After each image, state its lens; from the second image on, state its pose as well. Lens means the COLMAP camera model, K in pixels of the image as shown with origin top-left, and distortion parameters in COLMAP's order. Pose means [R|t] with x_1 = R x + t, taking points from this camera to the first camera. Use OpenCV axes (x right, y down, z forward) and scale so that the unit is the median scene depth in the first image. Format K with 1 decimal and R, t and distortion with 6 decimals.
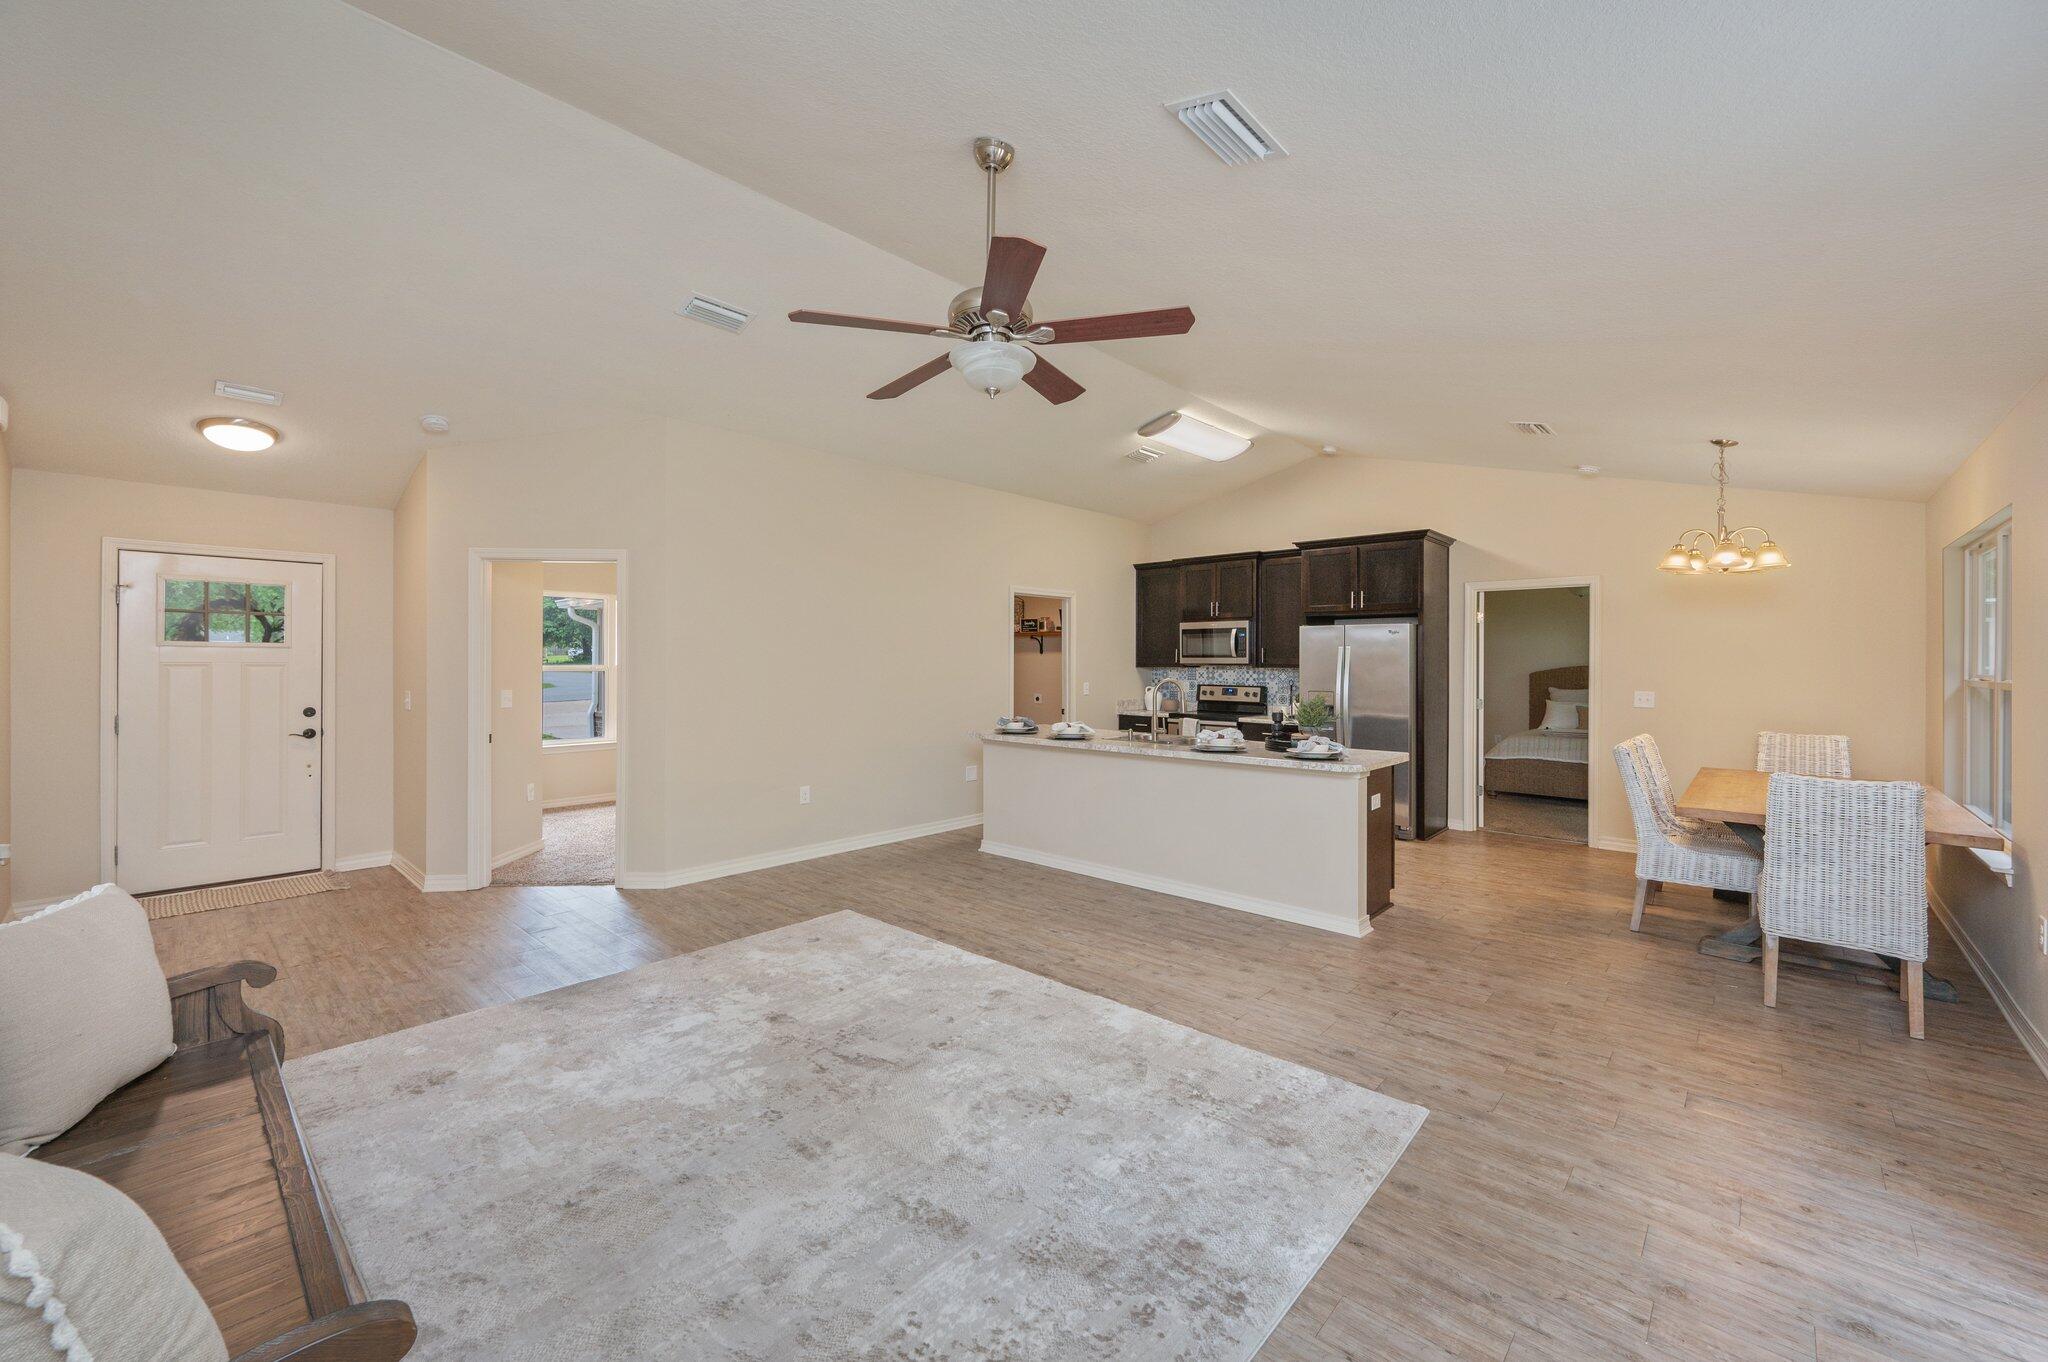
lens RADIAL K [[834.6, 0, 1025.8], [0, 834.6, 659.5], [0, 0, 1]] dist [0.007568, 0.000097]
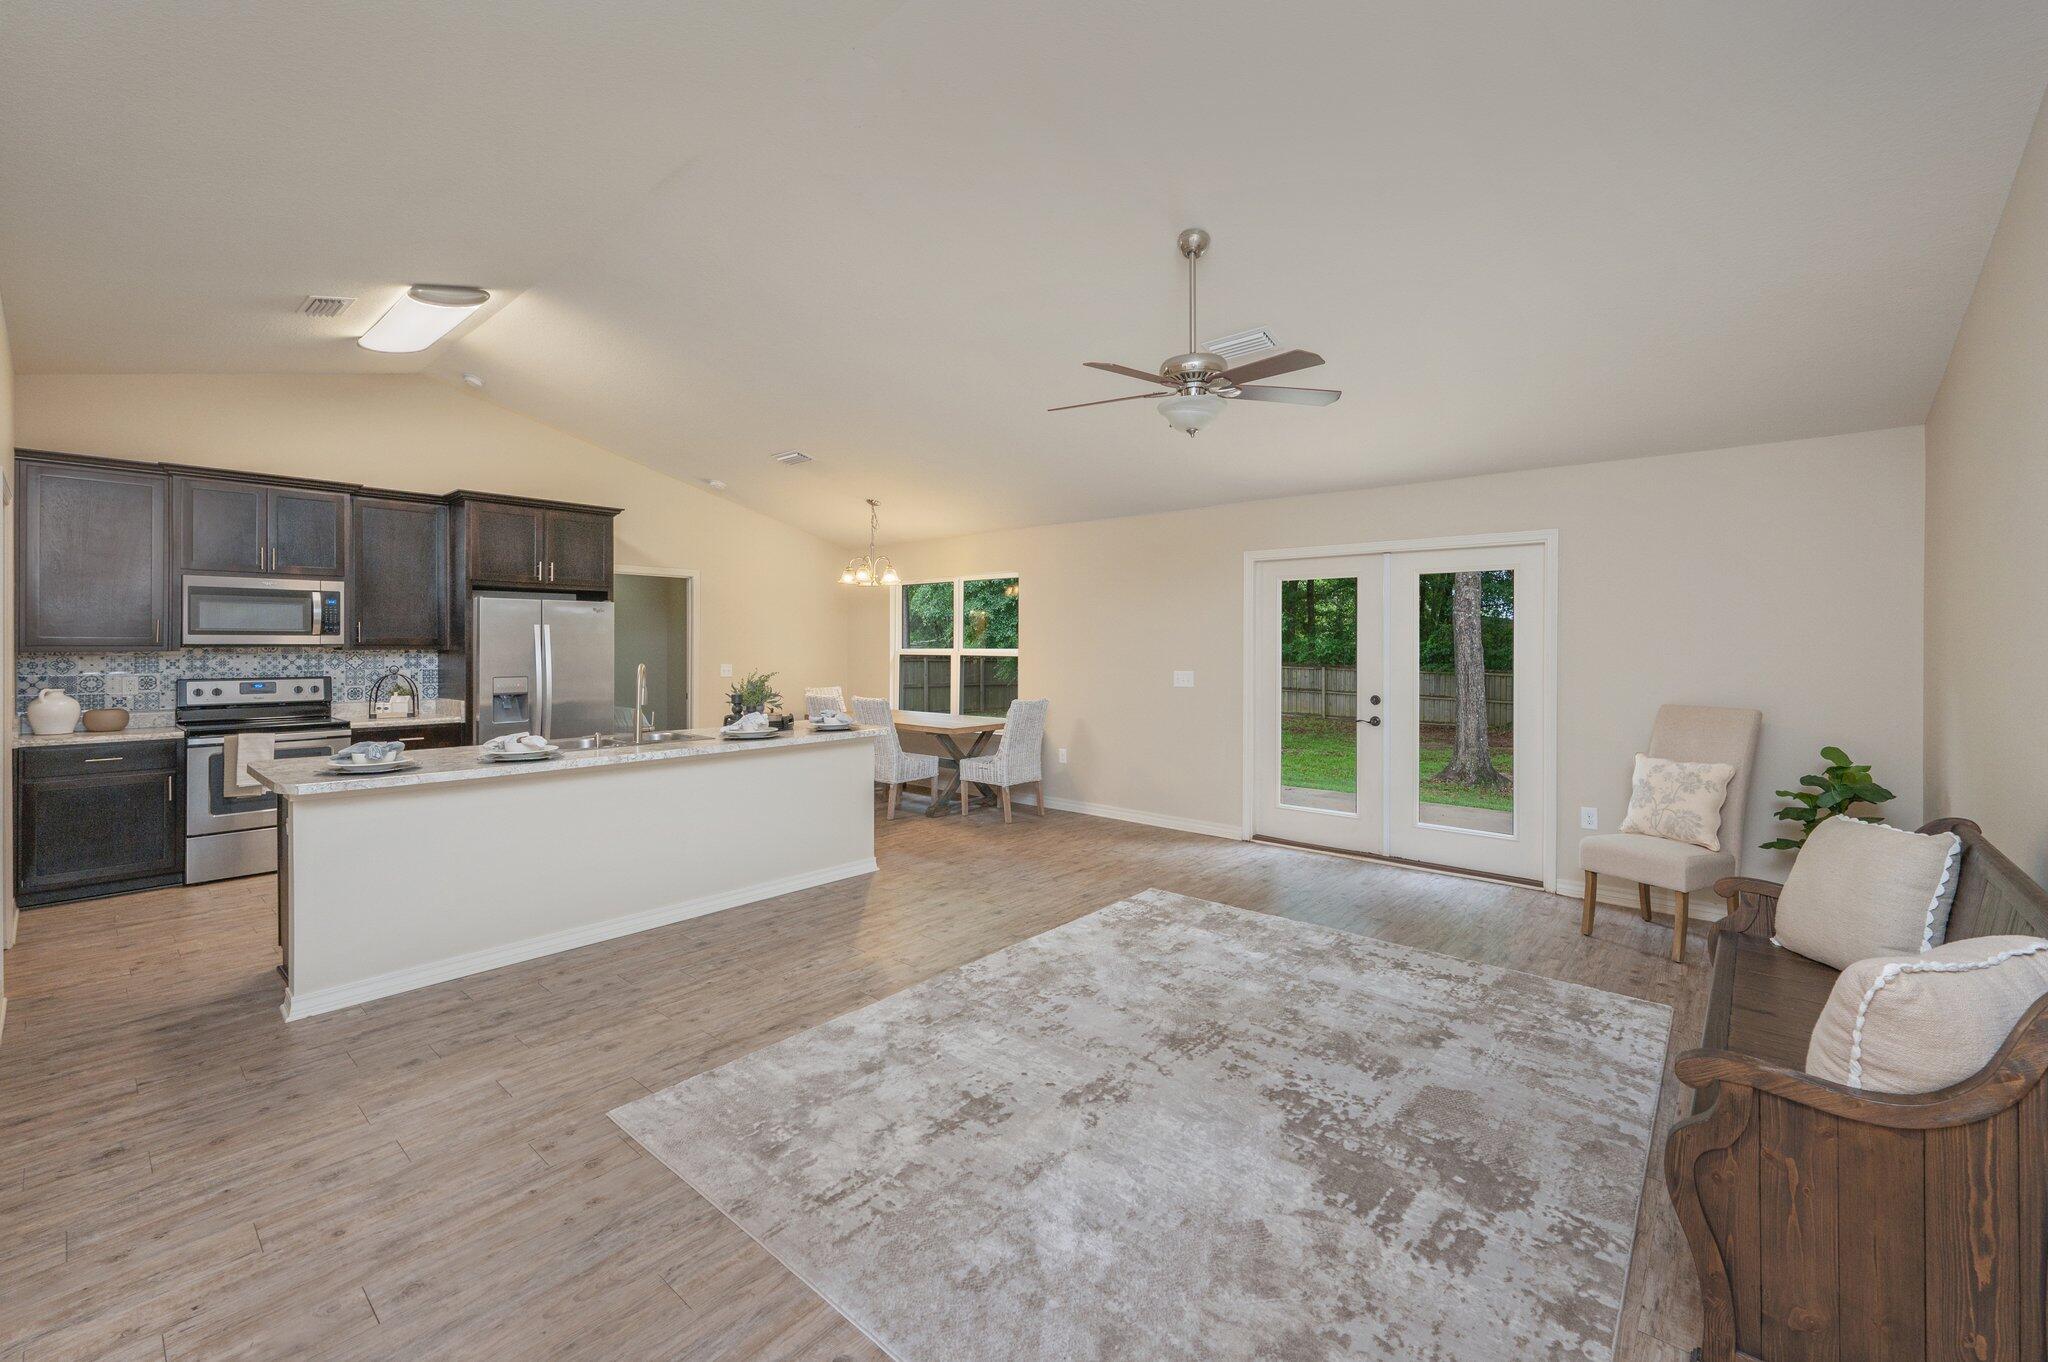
lens RADIAL K [[834.6, 0, 1021.4], [0, 834.6, 662.1], [0, 0, 1]] dist [0.007568, 0.000097]
pose [[-0.025330, -0.024961, 0.999367, -0.608237], [-0.004755, 0.999680, 0.024848, -0.000450], [-0.999668, -0.004122, -0.025441, 0.616080]]
